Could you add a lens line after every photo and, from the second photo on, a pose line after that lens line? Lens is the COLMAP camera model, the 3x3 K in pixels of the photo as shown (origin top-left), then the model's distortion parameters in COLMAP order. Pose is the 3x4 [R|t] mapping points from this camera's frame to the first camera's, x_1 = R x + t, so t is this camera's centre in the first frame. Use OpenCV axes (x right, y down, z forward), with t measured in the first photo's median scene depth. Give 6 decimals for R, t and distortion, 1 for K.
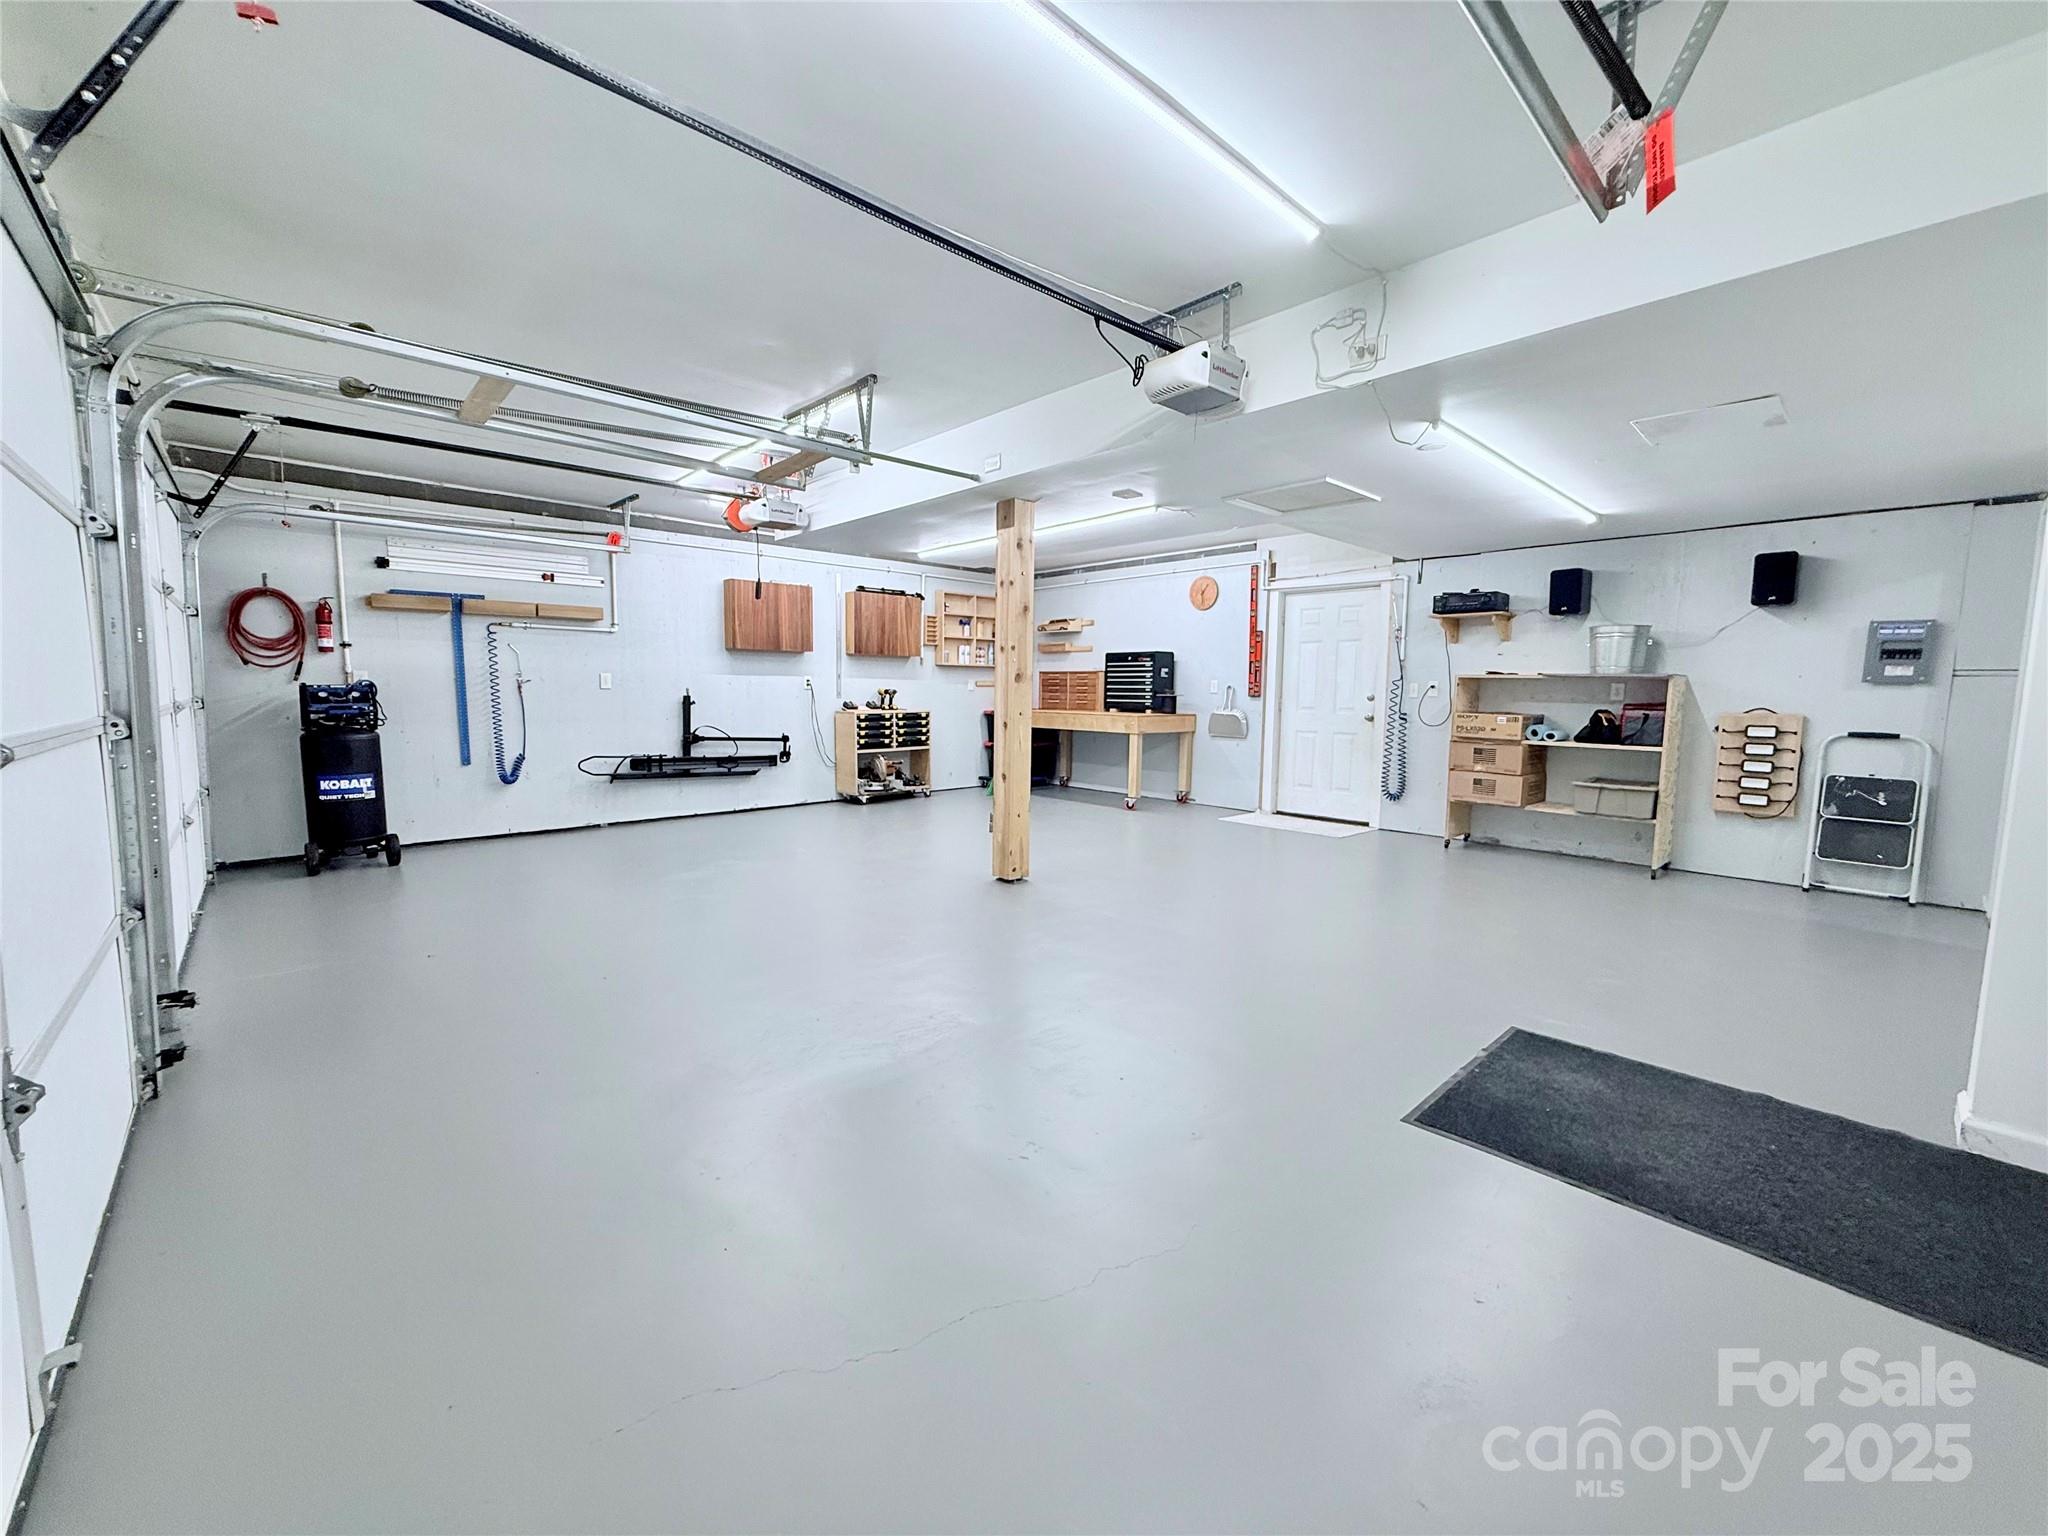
lens RADIAL K [[815.0, 0, 1019.8], [0, 815.0, 769.4], [0, 0, 1]] dist [0.001143, 0.000278]
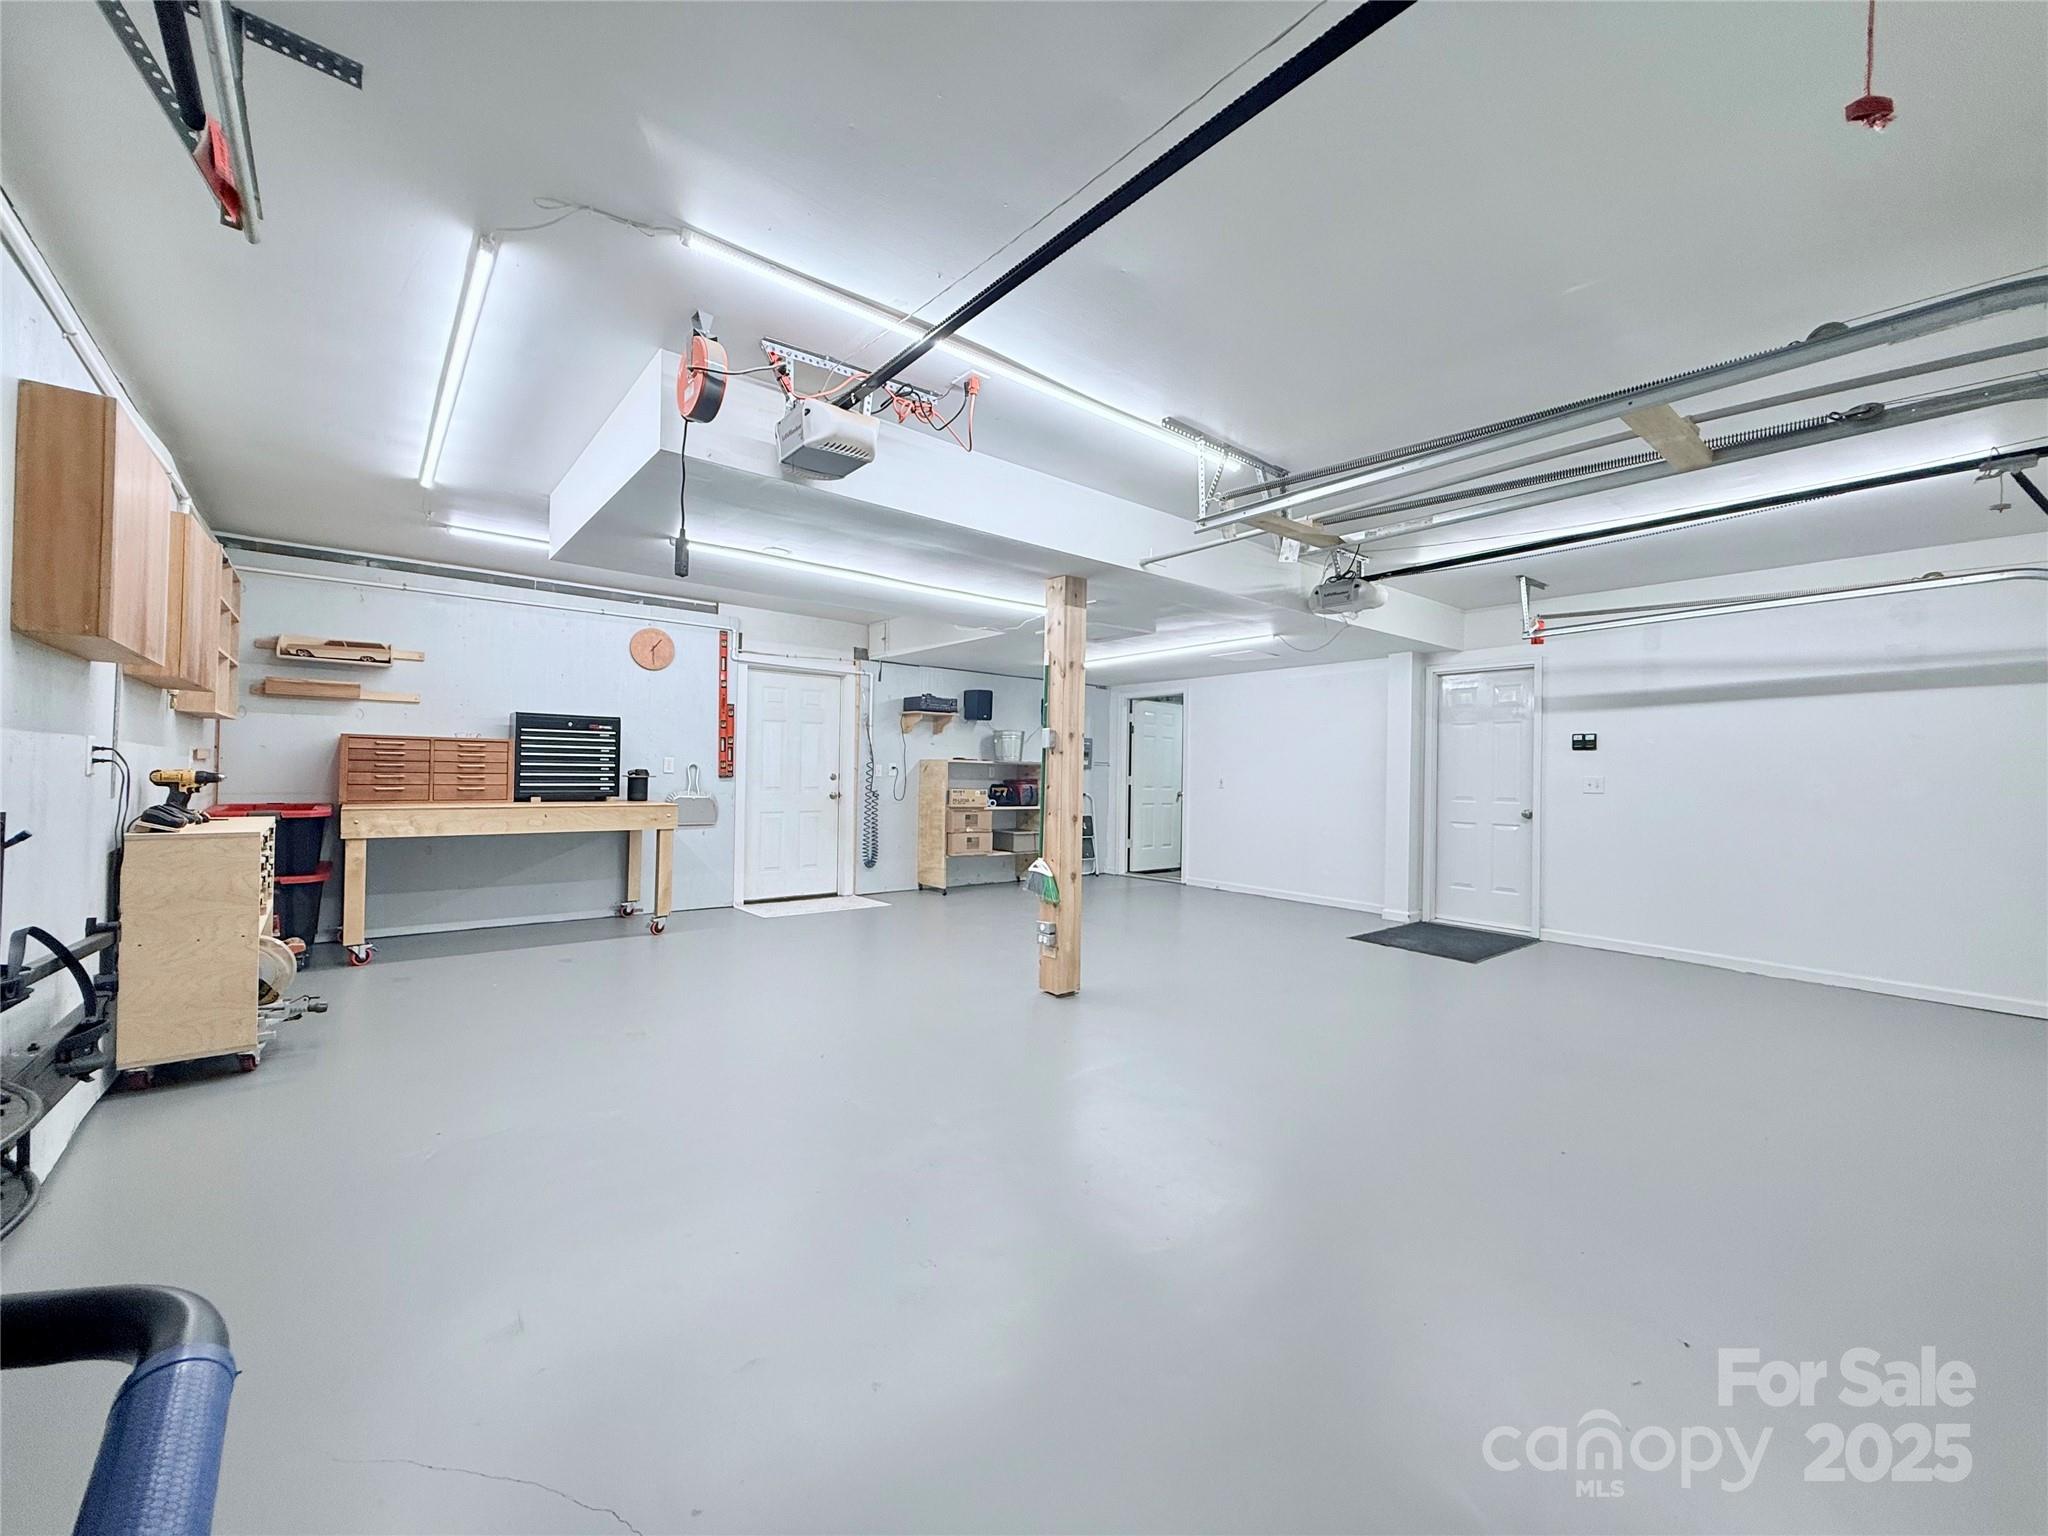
lens RADIAL K [[815.0, 0, 1013.6], [0, 815.0, 758.5], [0, 0, 1]] dist [0.001143, 0.000278]
pose [[0.058620, 0.002646, 0.998277, -0.518252], [0.080637, 0.996716, -0.007377, -0.068799], [-0.995018, 0.080931, 0.058214, 0.564414]]
